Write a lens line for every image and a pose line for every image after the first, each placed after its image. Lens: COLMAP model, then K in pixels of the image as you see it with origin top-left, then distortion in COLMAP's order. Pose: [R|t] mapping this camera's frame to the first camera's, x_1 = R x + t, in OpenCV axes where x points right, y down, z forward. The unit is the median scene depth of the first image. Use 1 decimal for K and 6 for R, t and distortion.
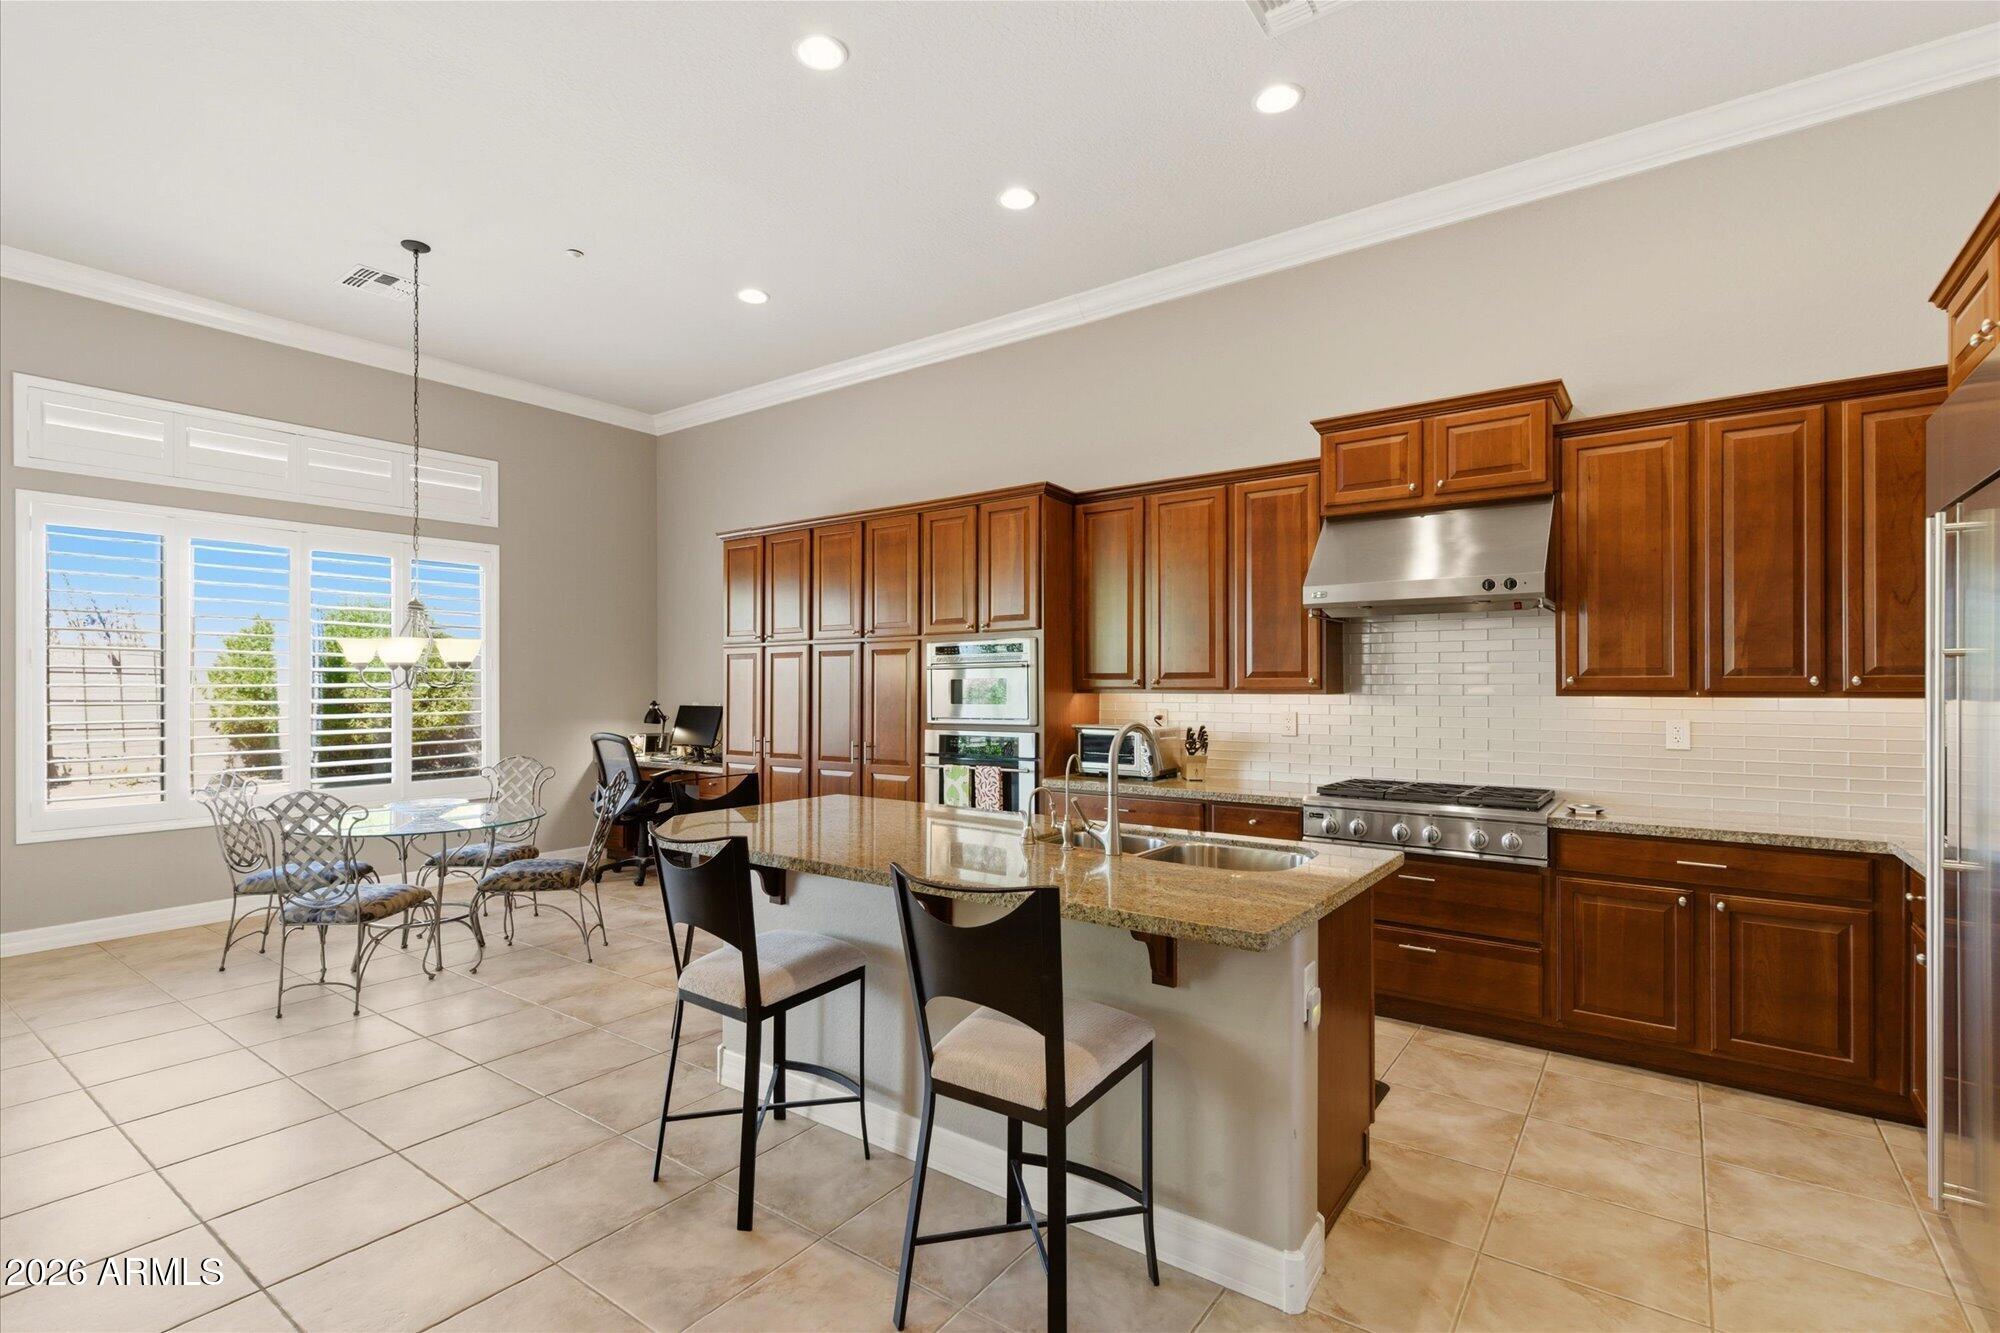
lens RADIAL K [[906.6, 0, 1008.0], [0, 906.6, 677.9], [0, 0, 1]] dist [-0.004284, -0.001264]
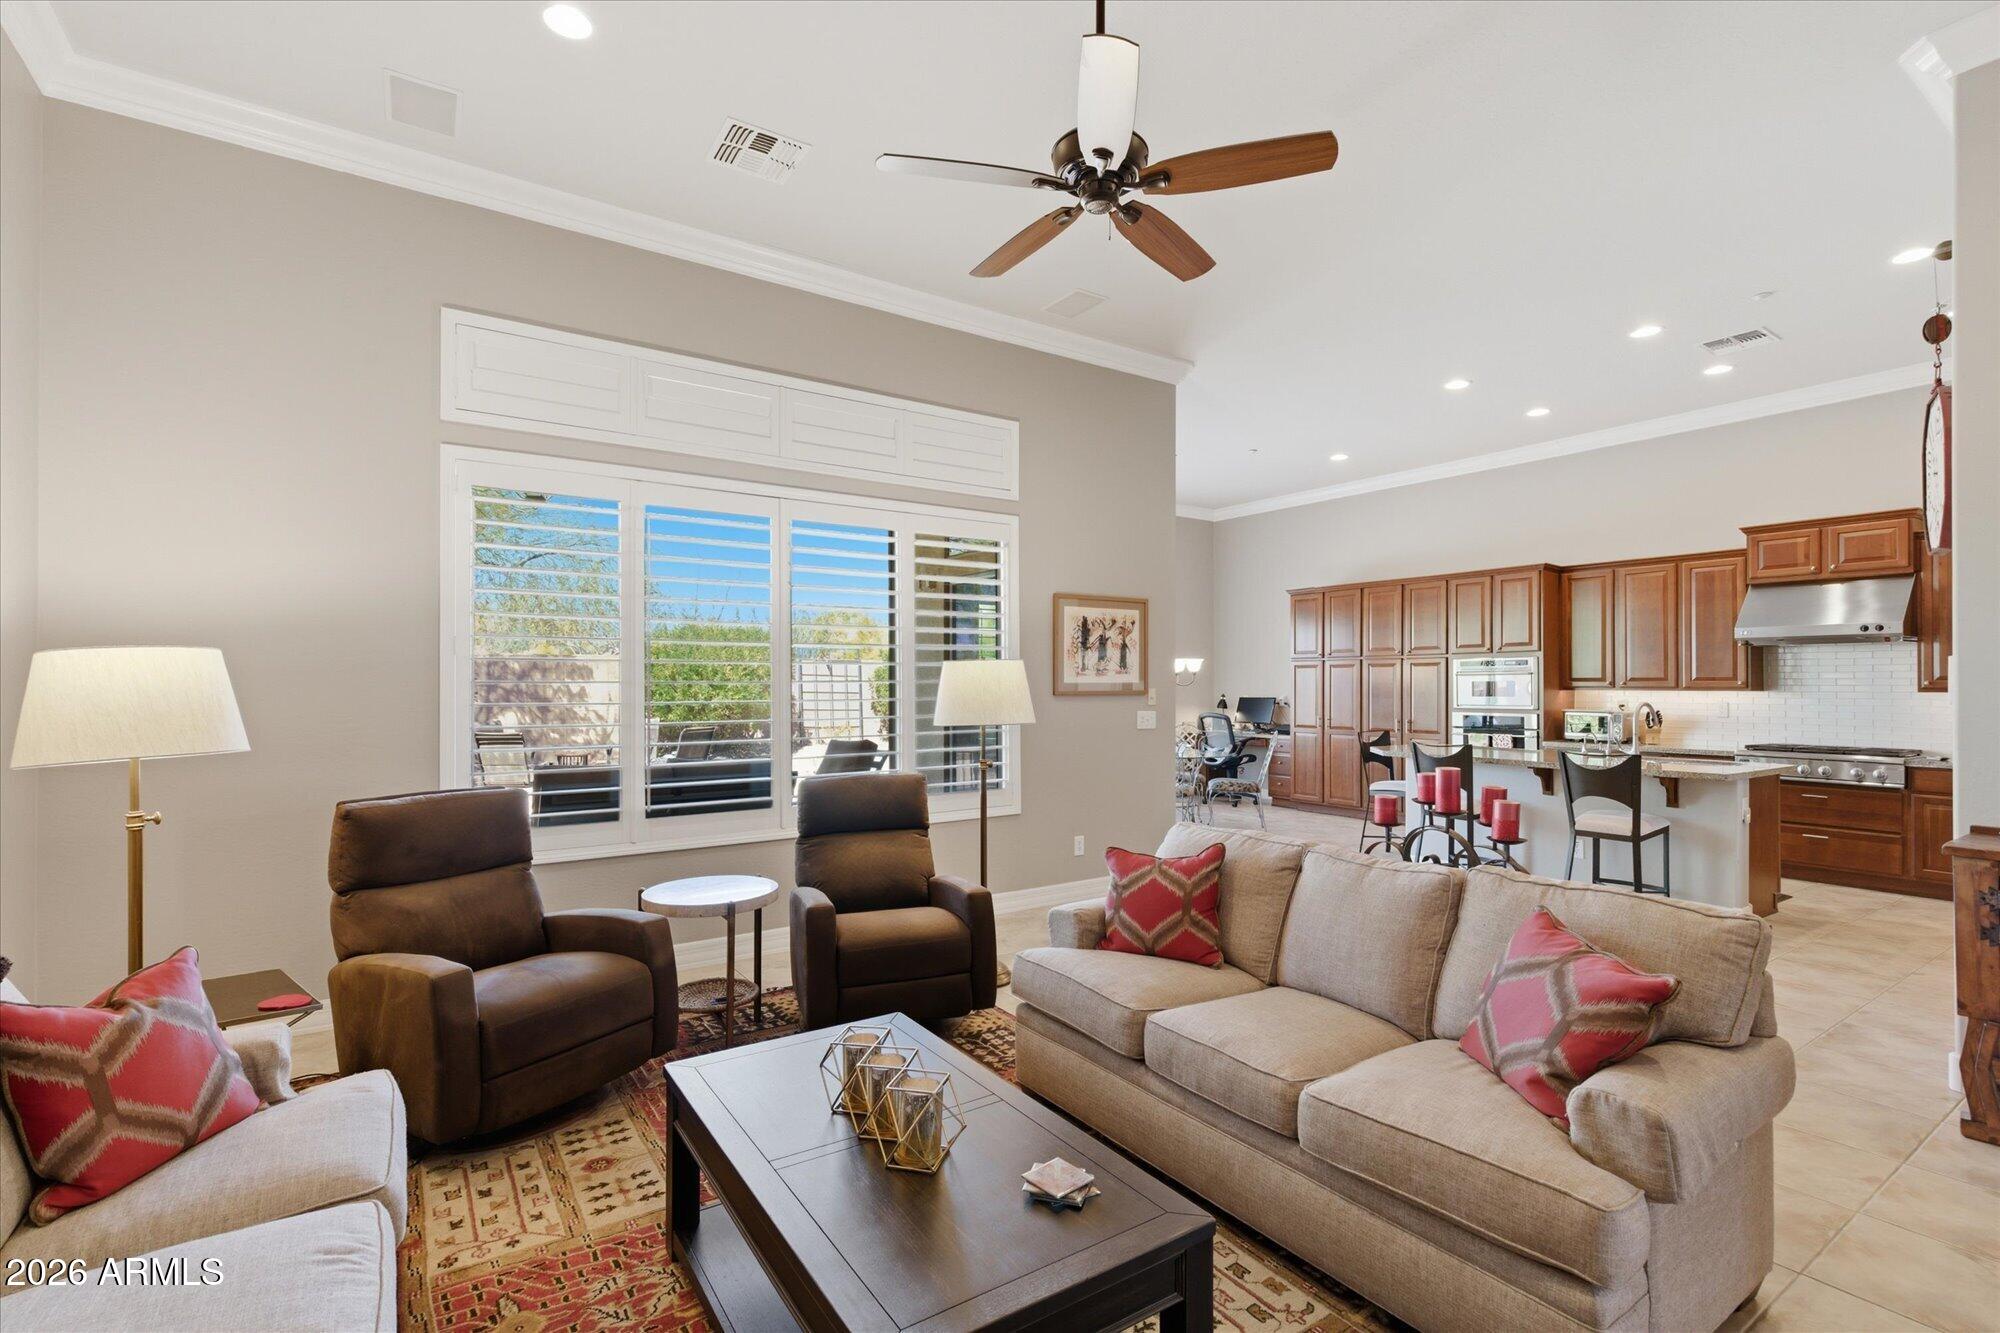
lens RADIAL K [[906.6, 0, 993.3], [0, 906.6, 673.9], [0, 0, 1]] dist [-0.004284, -0.001264]
pose [[0.936448, -0.002834, -0.350794, -0.343682], [0.002169, 0.999995, -0.002289, -0.011418], [0.350799, 0.001383, 0.936450, -0.965799]]
